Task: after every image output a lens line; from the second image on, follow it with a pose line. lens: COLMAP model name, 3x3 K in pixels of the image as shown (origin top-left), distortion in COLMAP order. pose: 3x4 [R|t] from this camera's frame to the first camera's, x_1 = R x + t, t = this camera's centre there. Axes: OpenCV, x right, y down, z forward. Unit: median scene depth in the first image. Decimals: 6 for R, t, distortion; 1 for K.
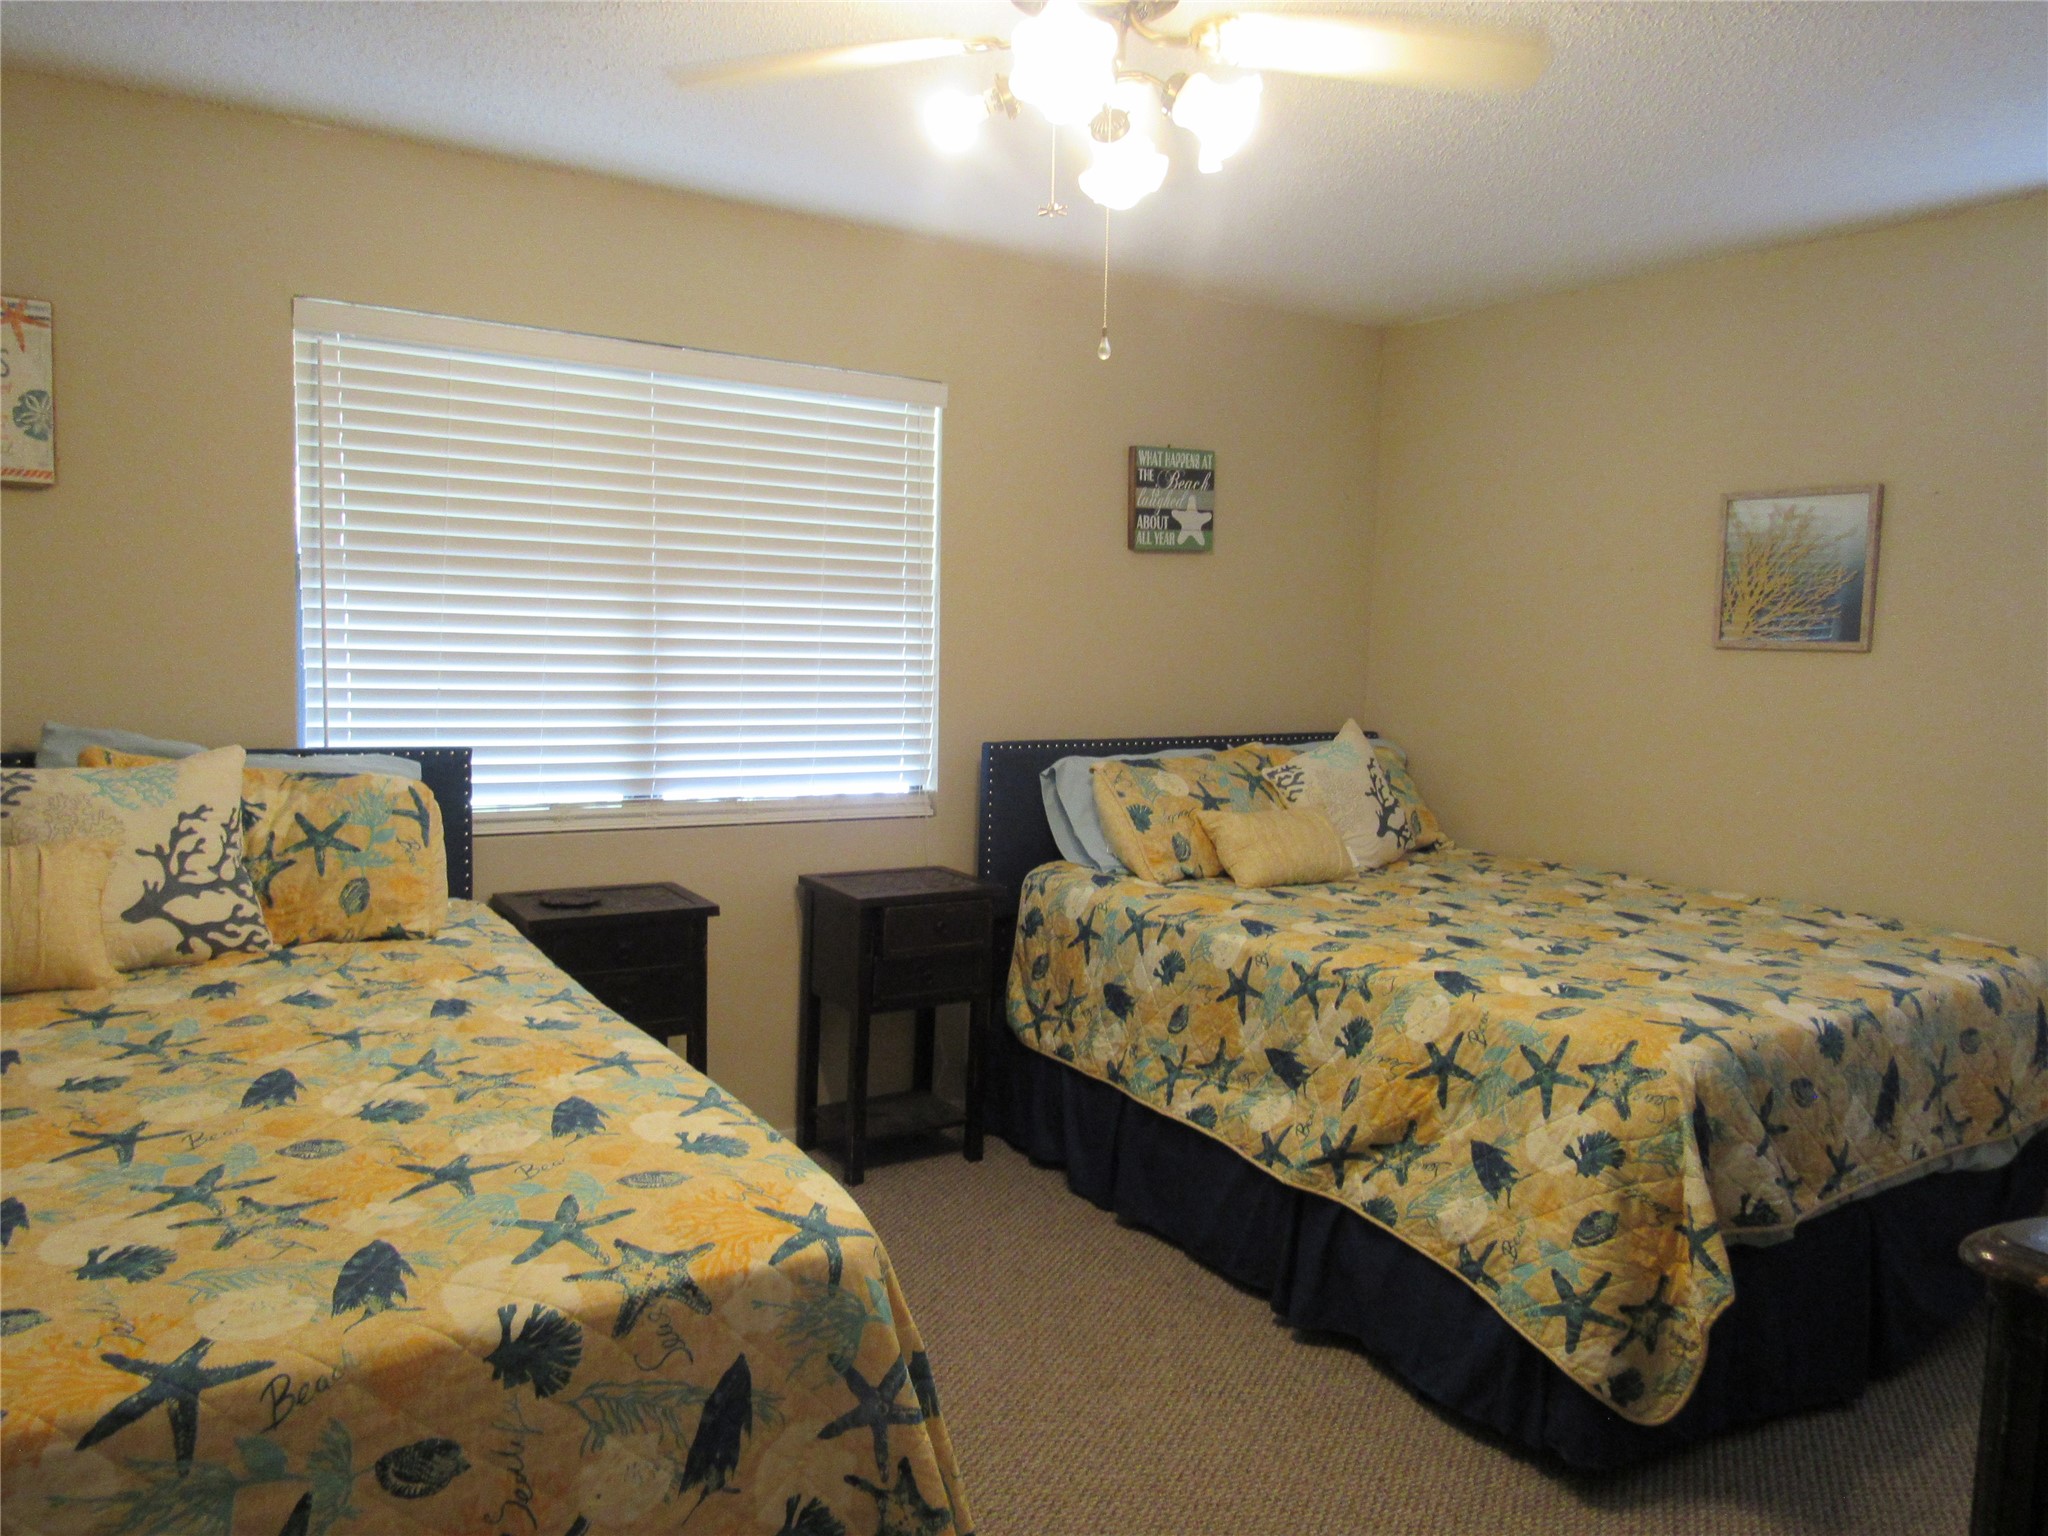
lens RADIAL K [[1458.4, 0, 1013.7], [0, 1458.4, 761.3], [0, 0, 1]] dist [-0.031808, 0.013710]
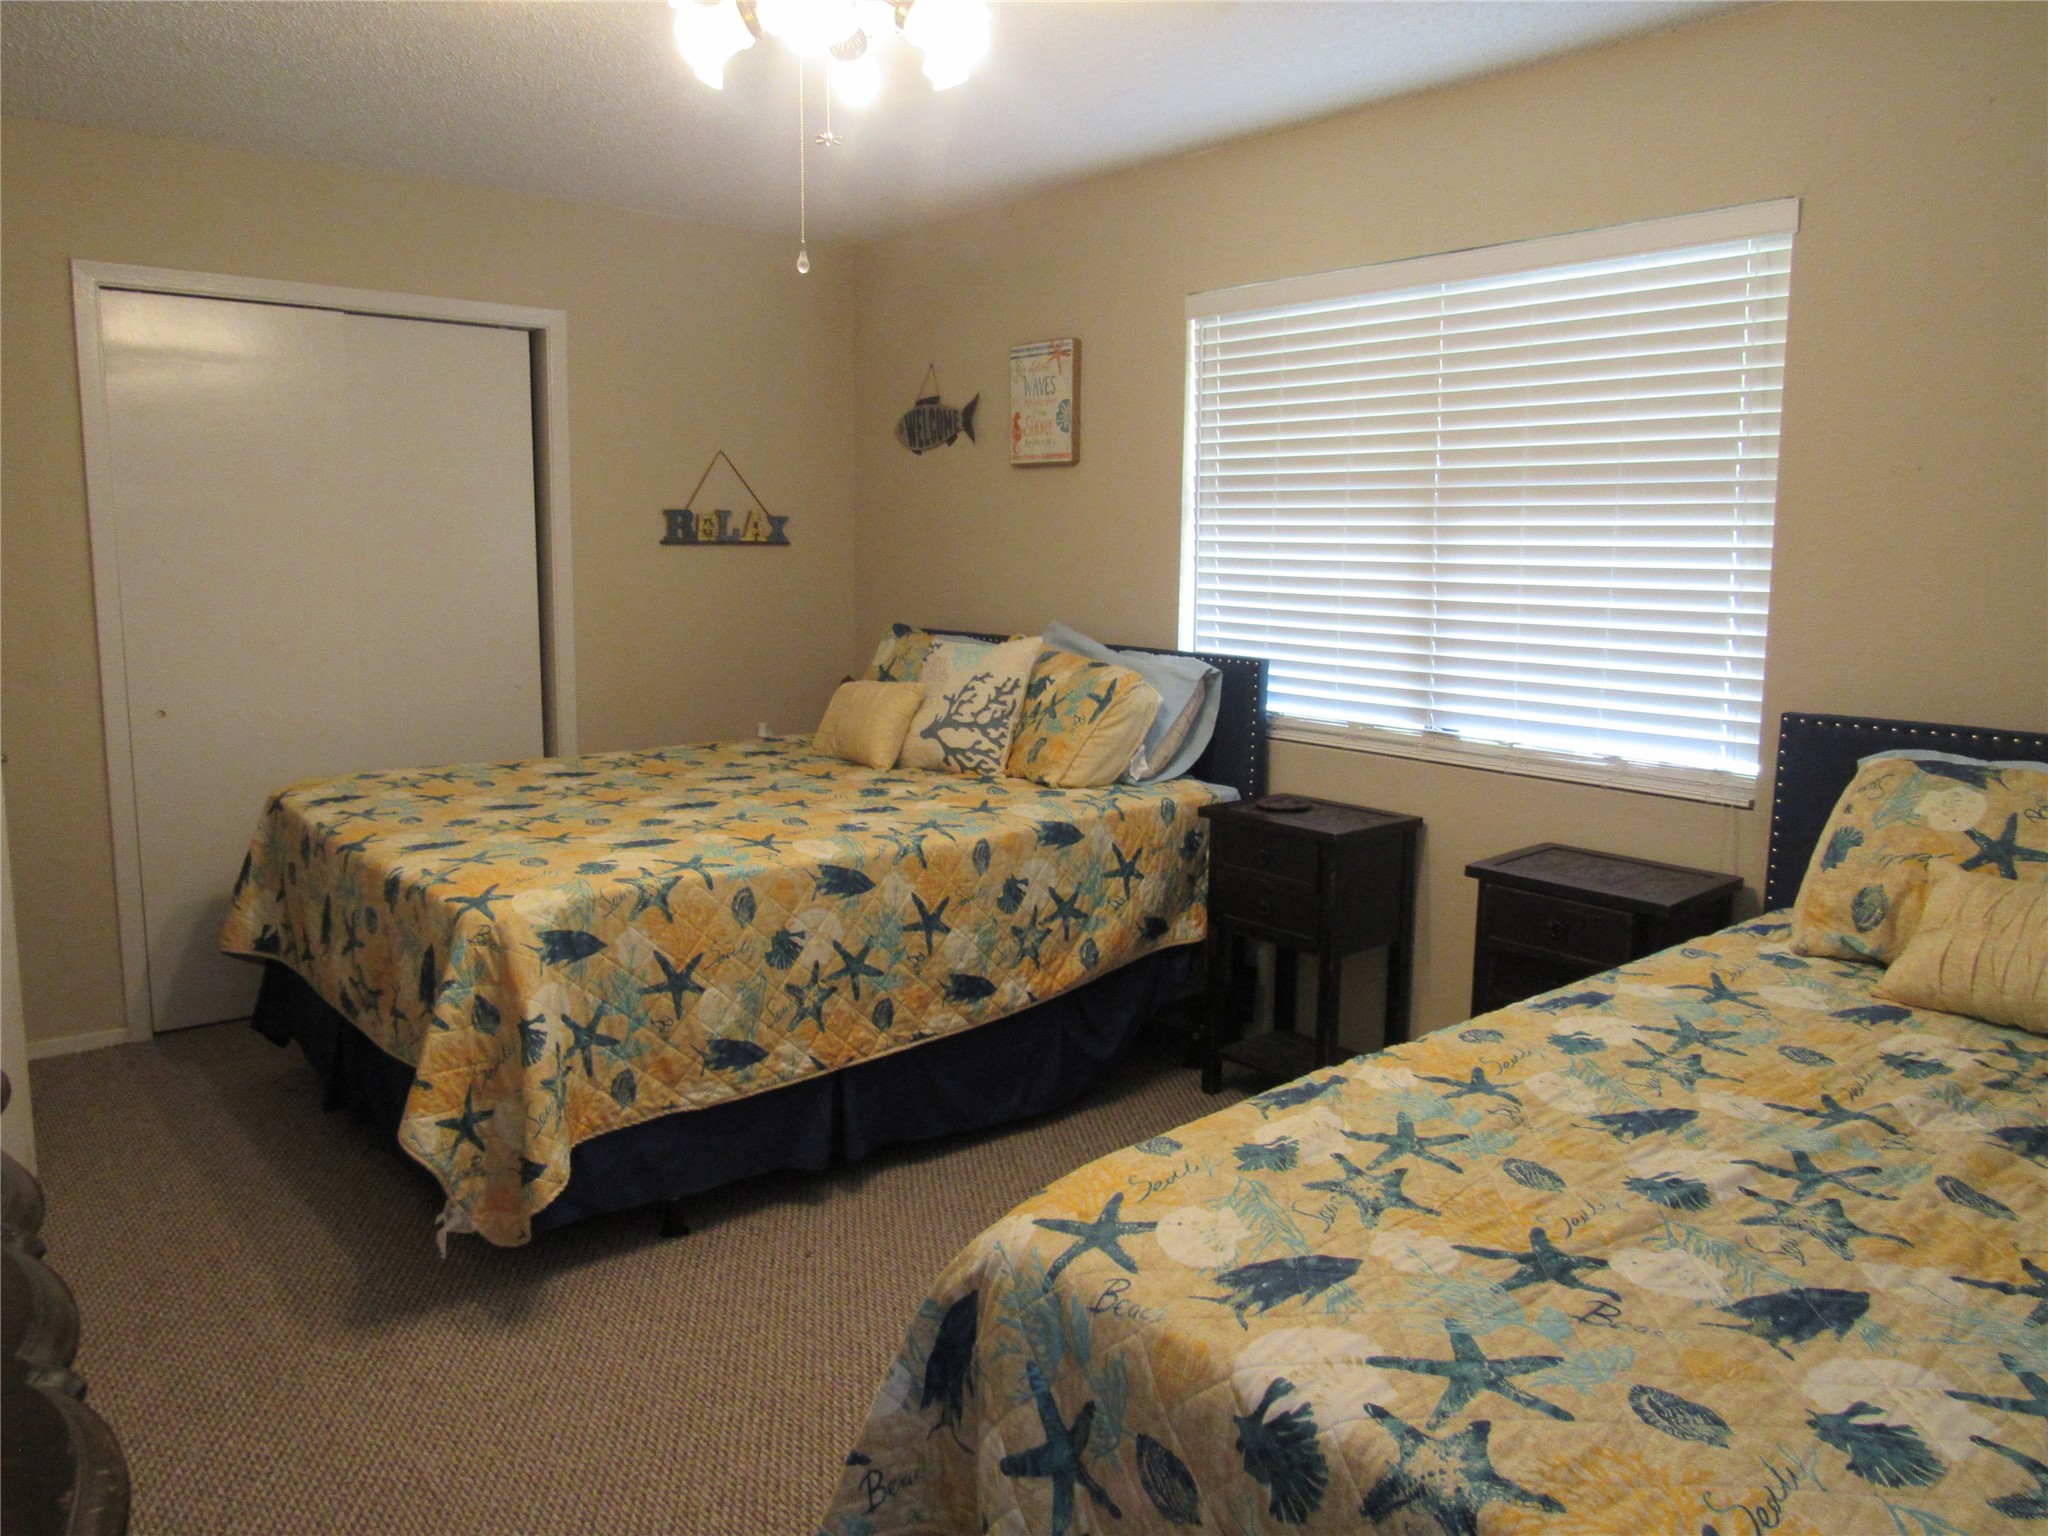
lens RADIAL K [[1458.4, 0, 1013.5], [0, 1458.4, 773.9], [0, 0, 1]] dist [-0.031808, 0.013710]
pose [[0.123480, 0.126919, -0.984197, 0.778313], [-0.096511, 0.988622, 0.115380, -0.035453], [0.987643, 0.080739, 0.134324, 0.691779]]
